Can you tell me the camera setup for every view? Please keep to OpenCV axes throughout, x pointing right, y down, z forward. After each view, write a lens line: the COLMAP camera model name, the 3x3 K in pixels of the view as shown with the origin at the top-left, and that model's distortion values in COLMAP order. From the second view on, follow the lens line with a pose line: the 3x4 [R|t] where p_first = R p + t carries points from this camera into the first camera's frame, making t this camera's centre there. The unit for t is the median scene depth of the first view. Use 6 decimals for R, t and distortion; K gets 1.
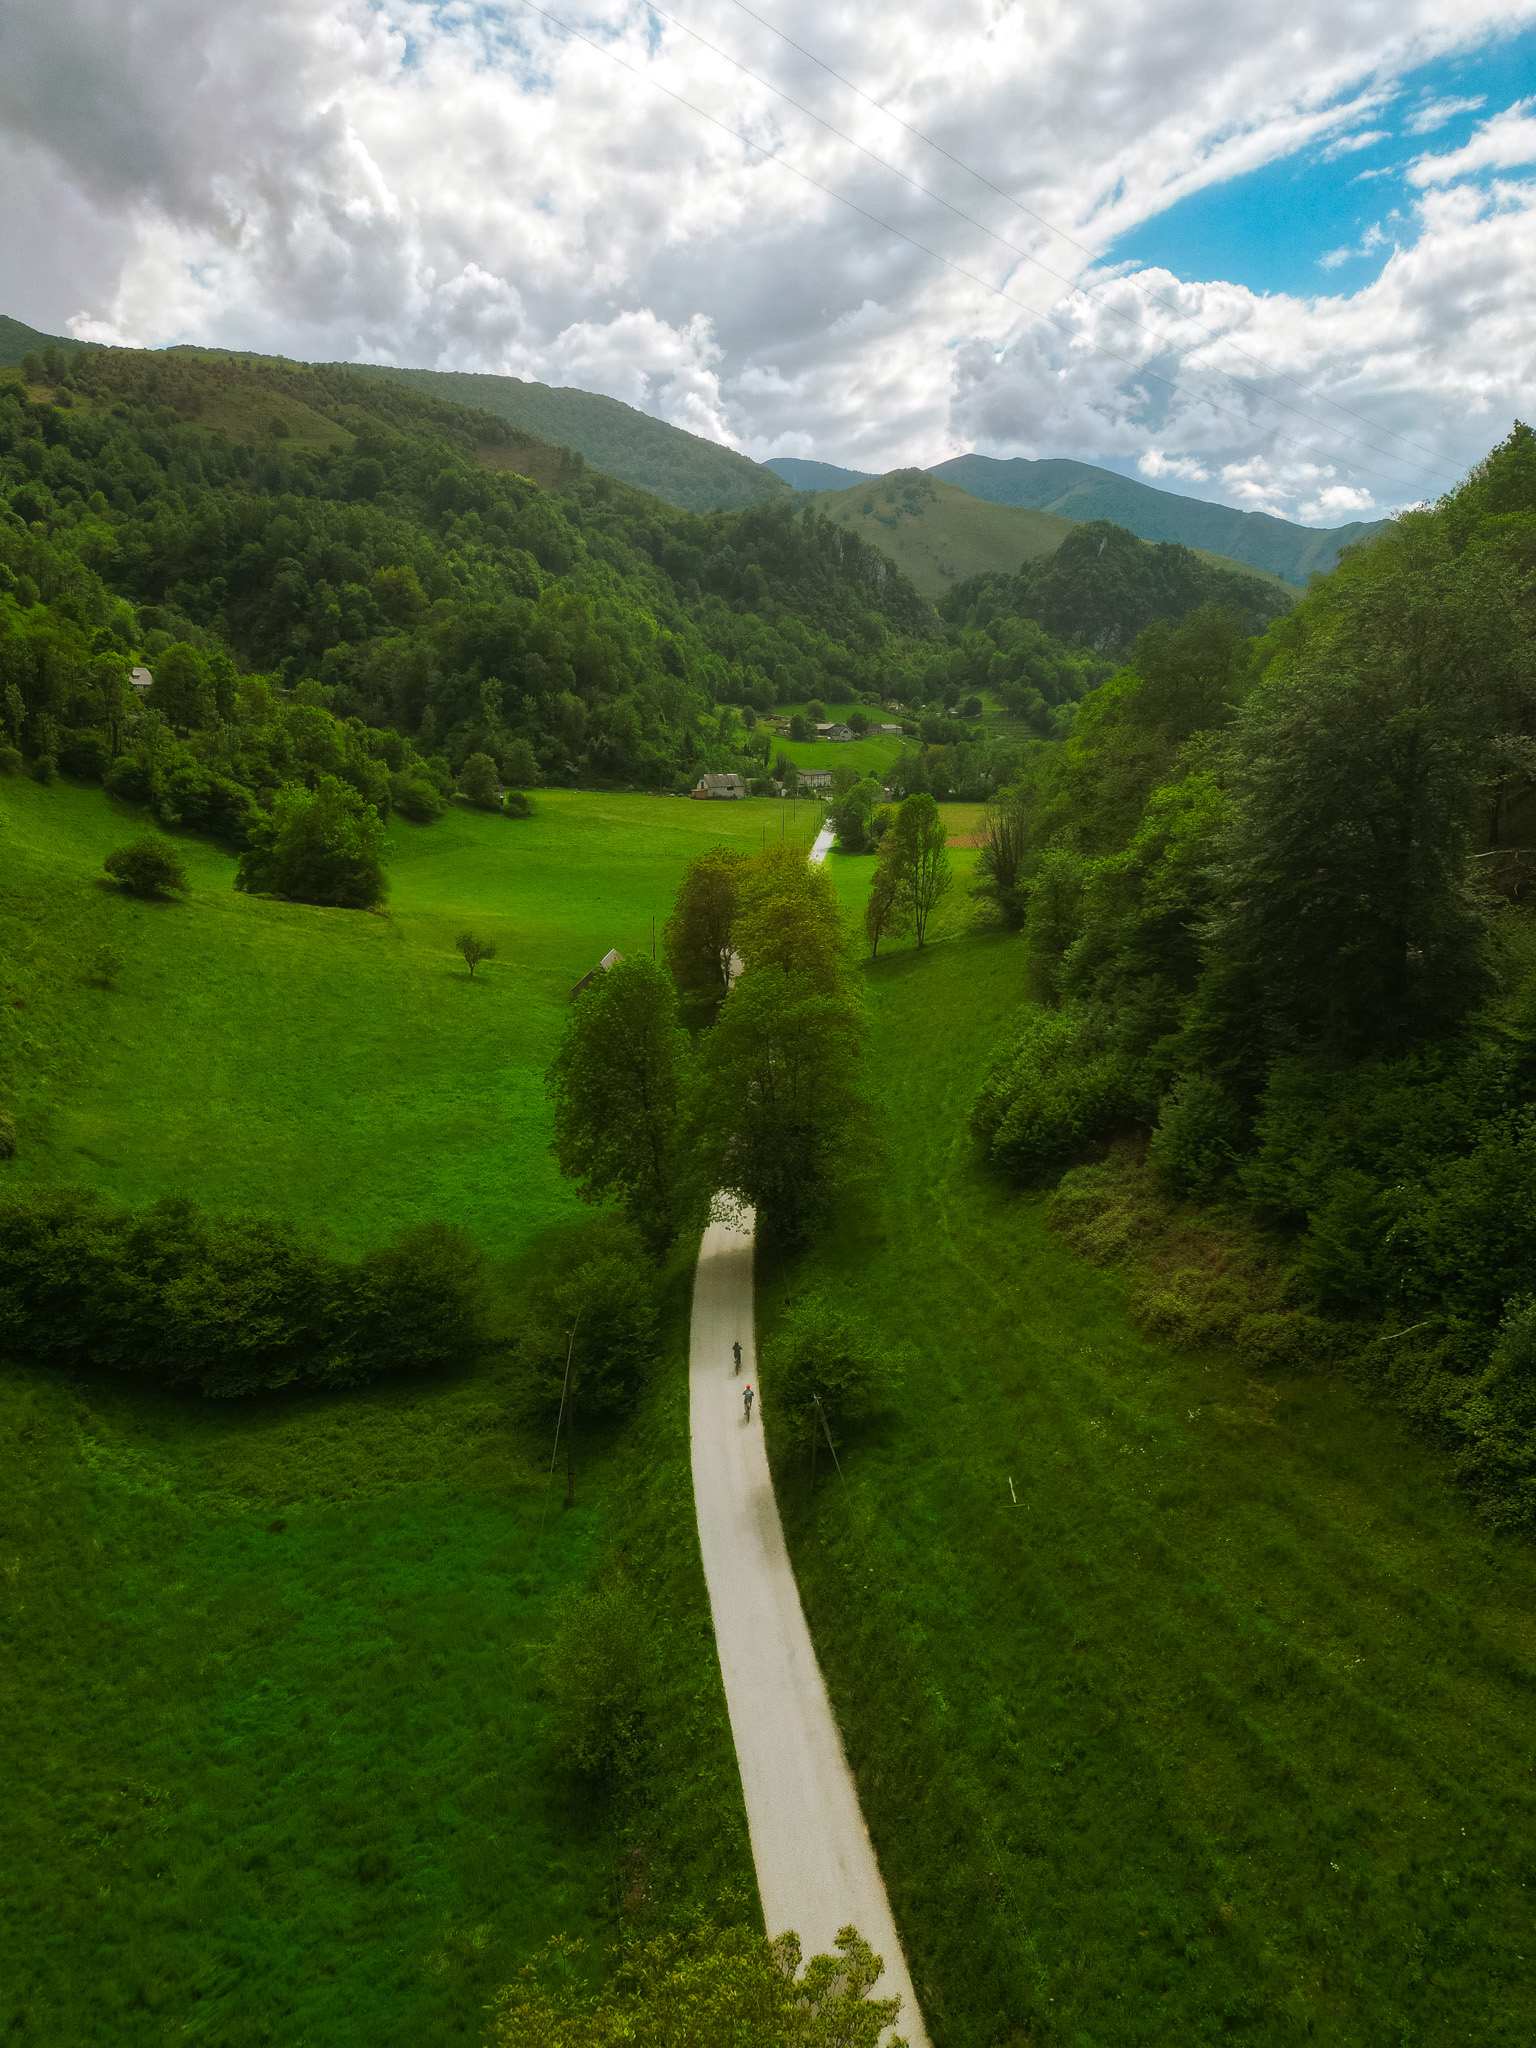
lens RADIAL K [[1308.0, 0, 767.1], [0, 1308.0, 1028.3], [0, 0, 1]] dist [-0.003696, -0.003198]
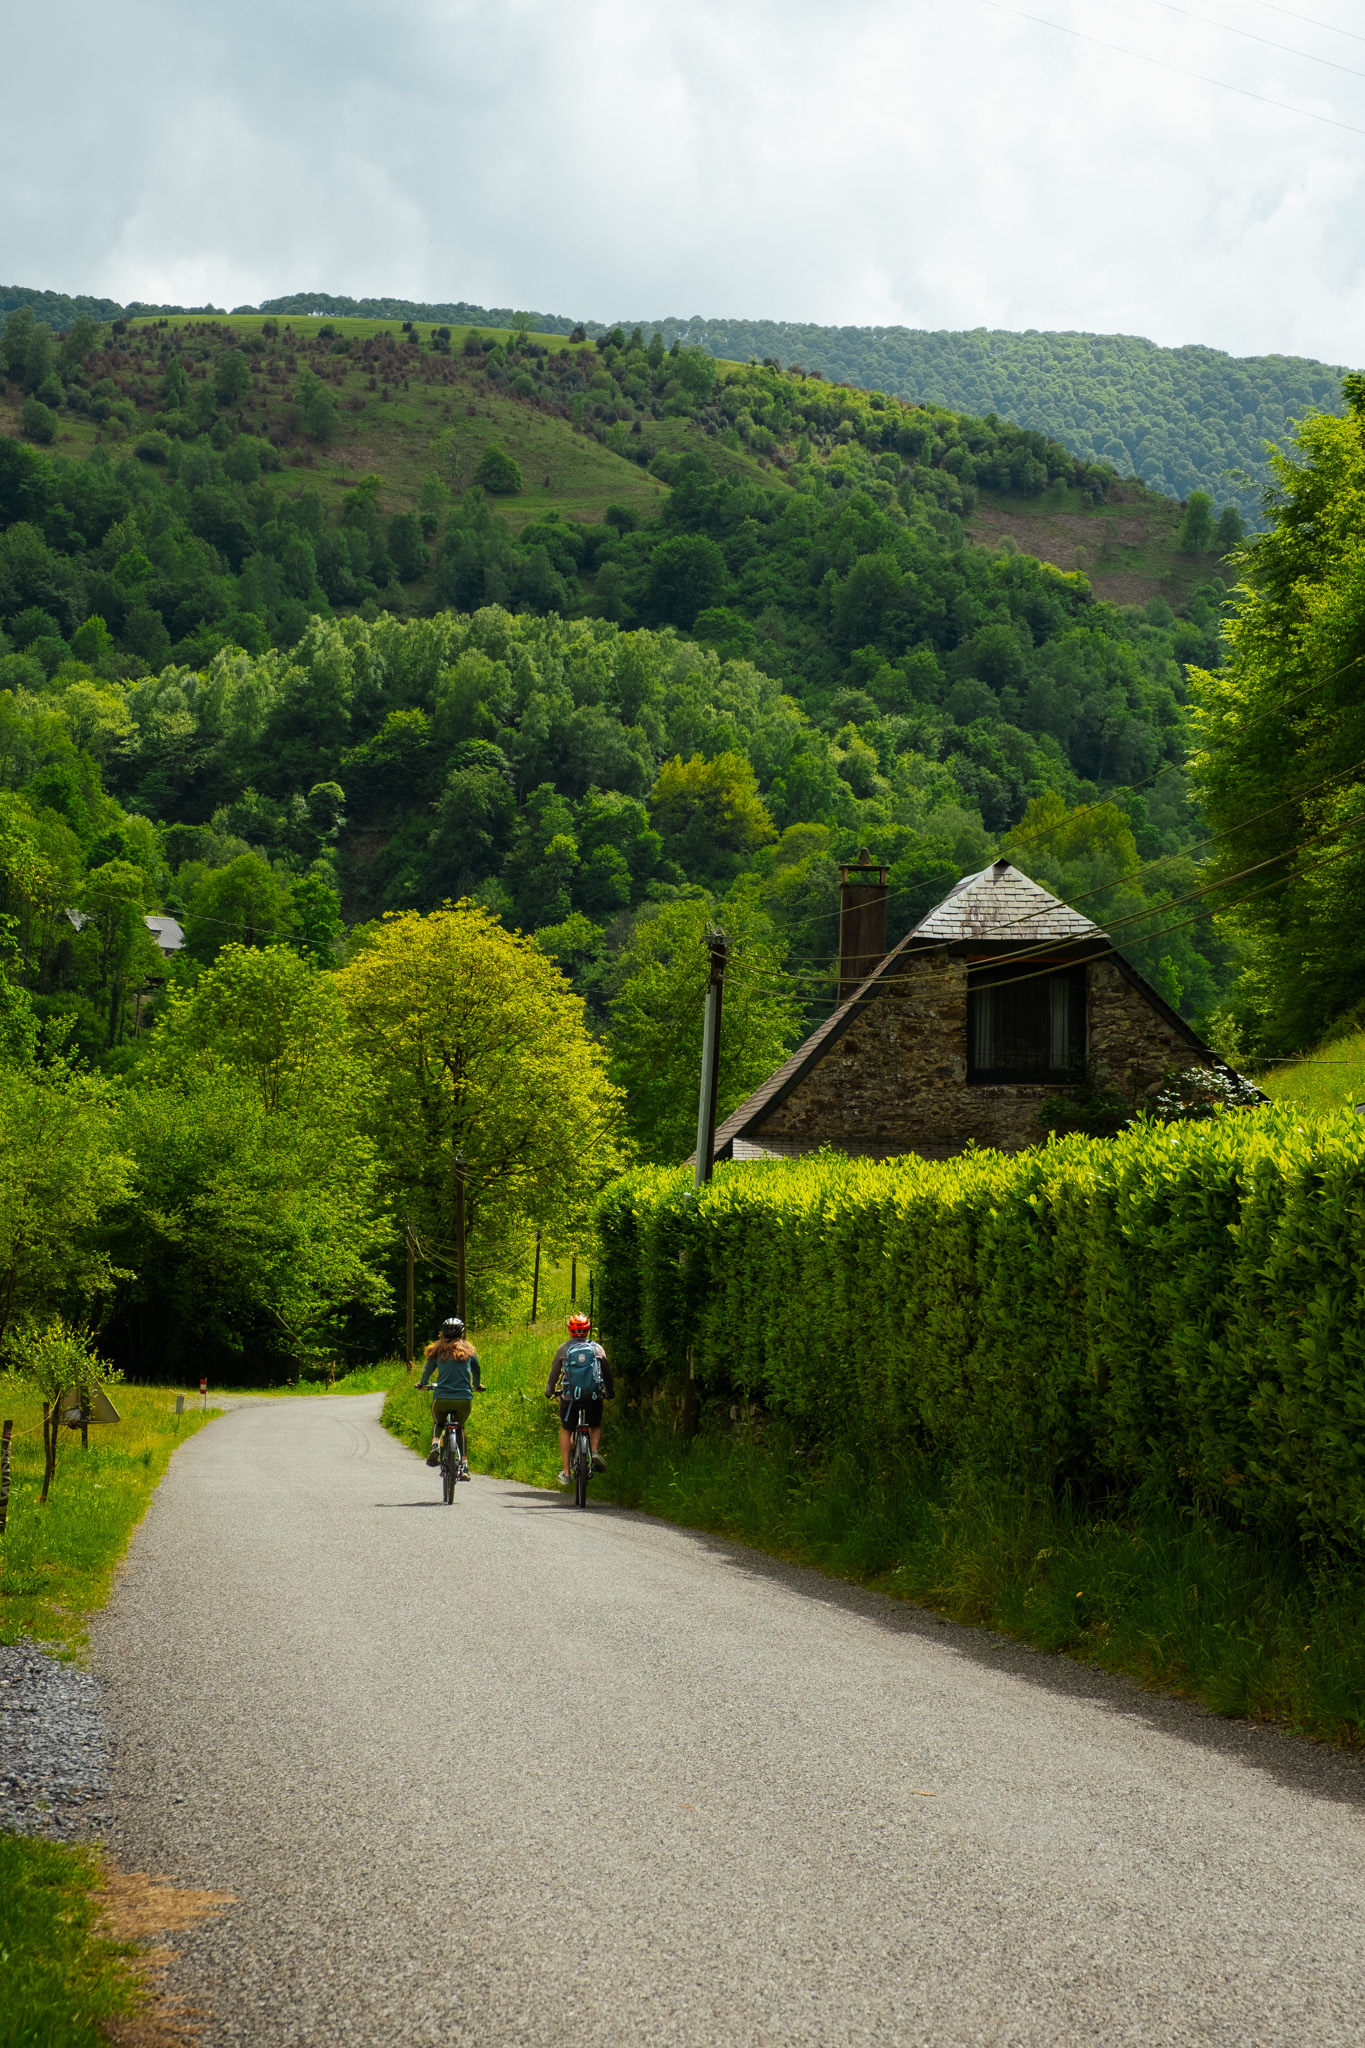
lens RADIAL K [[2763.5, 0, 682.5], [0, 2763.5, 1022.5], [0, 0, 1]] dist [0.043734, 0.000000]
pose [[0.968699, 0.016602, -0.247681, -0.080261], [-0.071019, 0.974591, -0.212433, -0.089314], [0.237861, 0.223374, 0.945265, 0.182479]]
